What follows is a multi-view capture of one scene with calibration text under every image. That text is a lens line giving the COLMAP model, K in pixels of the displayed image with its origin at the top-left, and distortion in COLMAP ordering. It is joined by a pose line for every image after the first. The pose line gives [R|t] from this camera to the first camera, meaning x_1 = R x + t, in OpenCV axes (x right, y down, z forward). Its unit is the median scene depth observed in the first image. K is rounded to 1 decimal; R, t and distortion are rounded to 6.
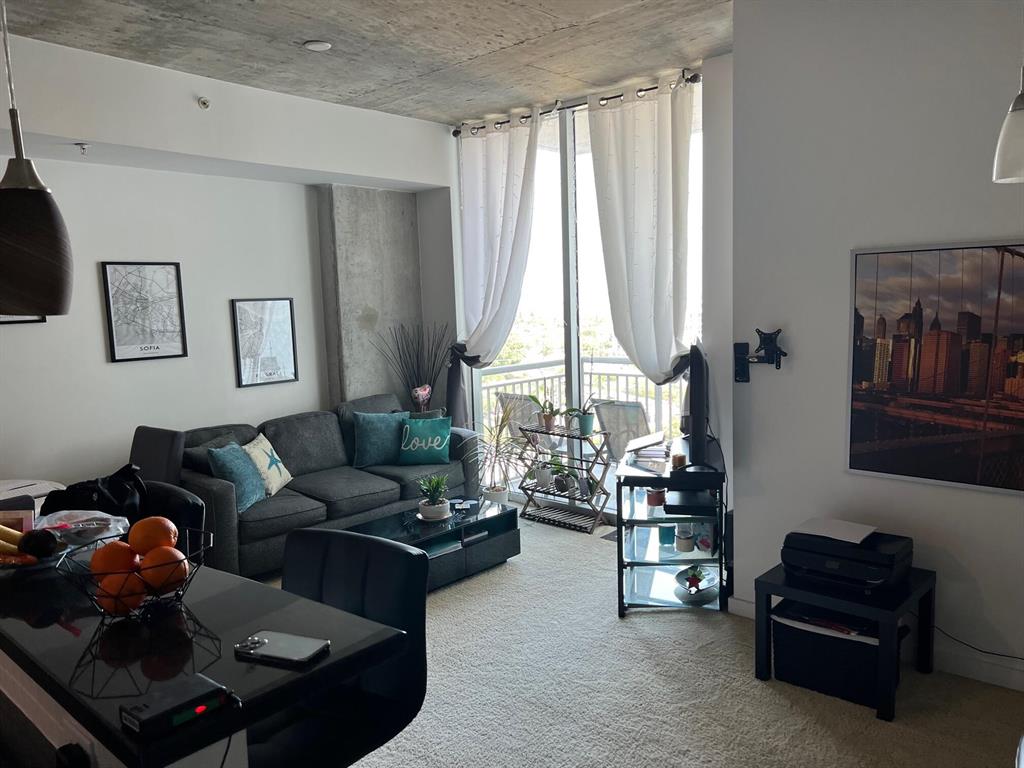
lens RADIAL K [[765.3, 0, 511.7], [0, 765.3, 390.1], [0, 0, 1]] dist [0.046218, -0.039754]
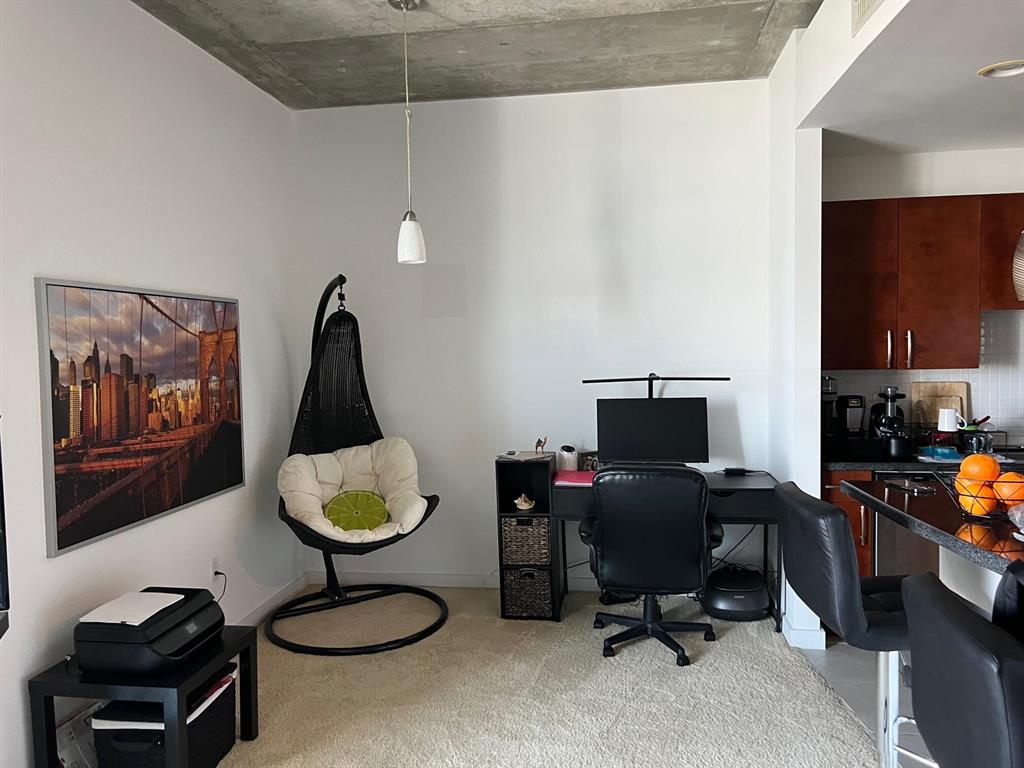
lens RADIAL K [[765.3, 0, 513.3], [0, 765.3, 382.2], [0, 0, 1]] dist [0.046218, -0.039754]
pose [[-0.557620, -0.002949, 0.830091, -0.528730], [0.134695, 0.986420, 0.093987, -0.088306], [-0.819095, 0.164218, -0.549650, 1.111537]]
